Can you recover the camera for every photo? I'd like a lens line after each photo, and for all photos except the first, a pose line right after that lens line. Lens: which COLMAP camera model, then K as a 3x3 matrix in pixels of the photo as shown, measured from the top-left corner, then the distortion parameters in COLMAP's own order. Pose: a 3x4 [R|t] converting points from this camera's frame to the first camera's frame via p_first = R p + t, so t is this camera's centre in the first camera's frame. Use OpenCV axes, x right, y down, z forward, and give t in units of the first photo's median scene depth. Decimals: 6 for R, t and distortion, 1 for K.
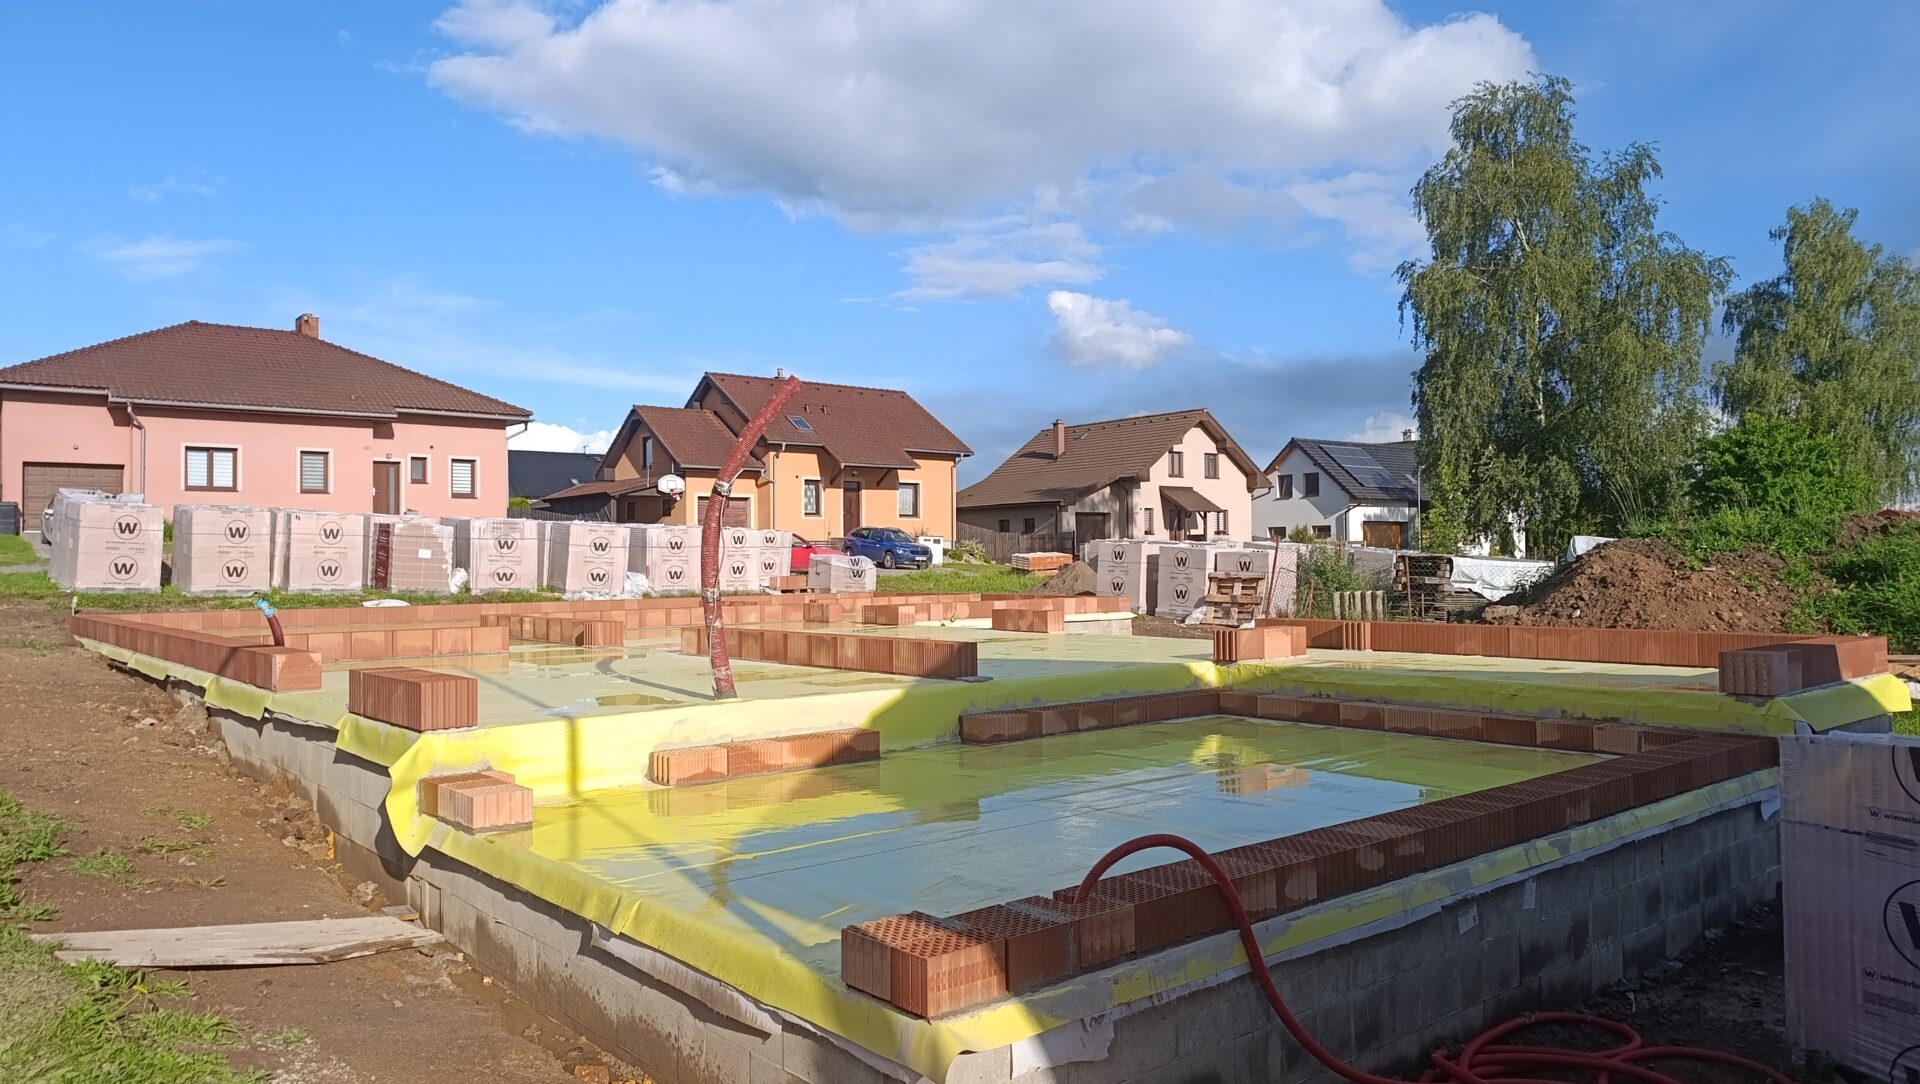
lens RADIAL K [[1315.1, 0, 960.0], [0, 1315.1, 542.0], [0, 0, 1]] dist [0.043385, -0.054669]
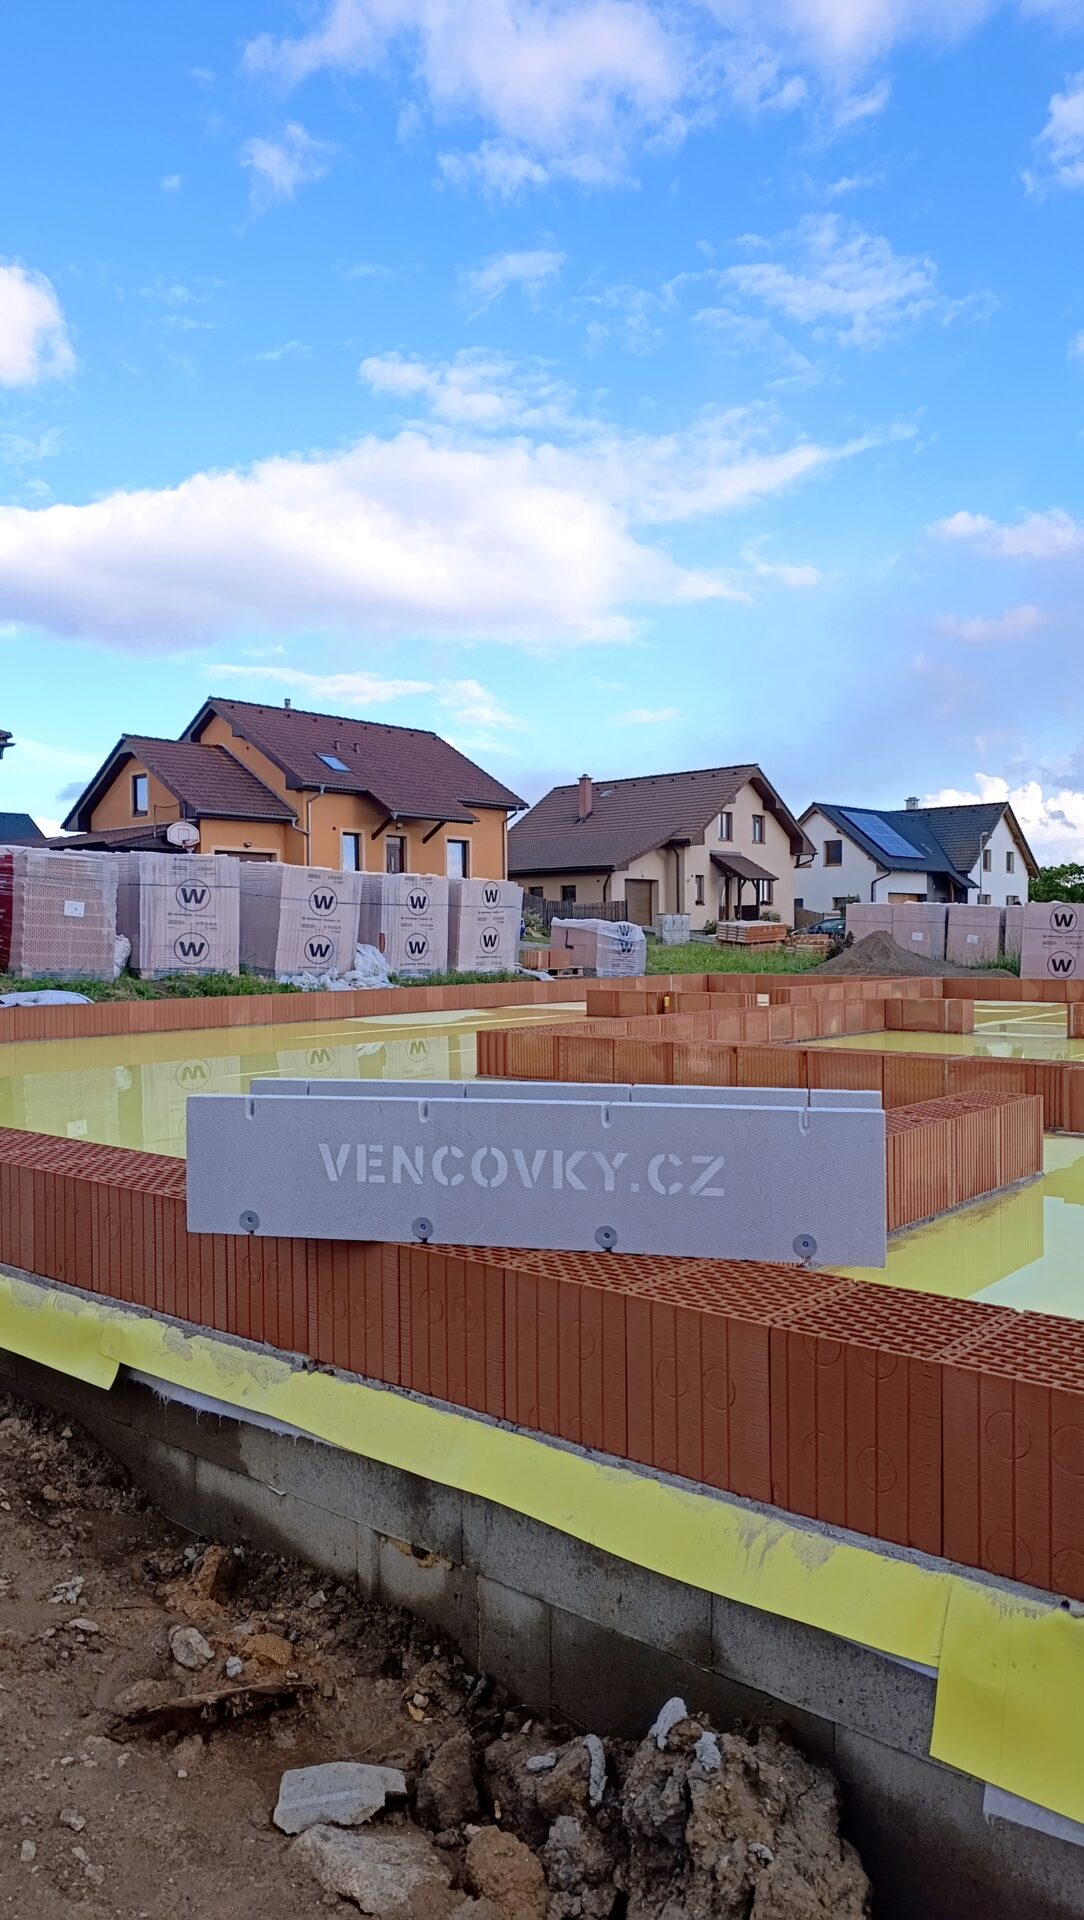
lens RADIAL K [[1315.1, 0, 542.0], [0, 1315.1, 960.0], [0, 0, 1]] dist [0.043385, -0.054669]
pose [[0.986264, -0.000188, 0.165179, -0.116375], [-0.005001, 0.999507, 0.030997, 0.004791], [-0.165104, -0.031398, 0.985776, 0.157566]]
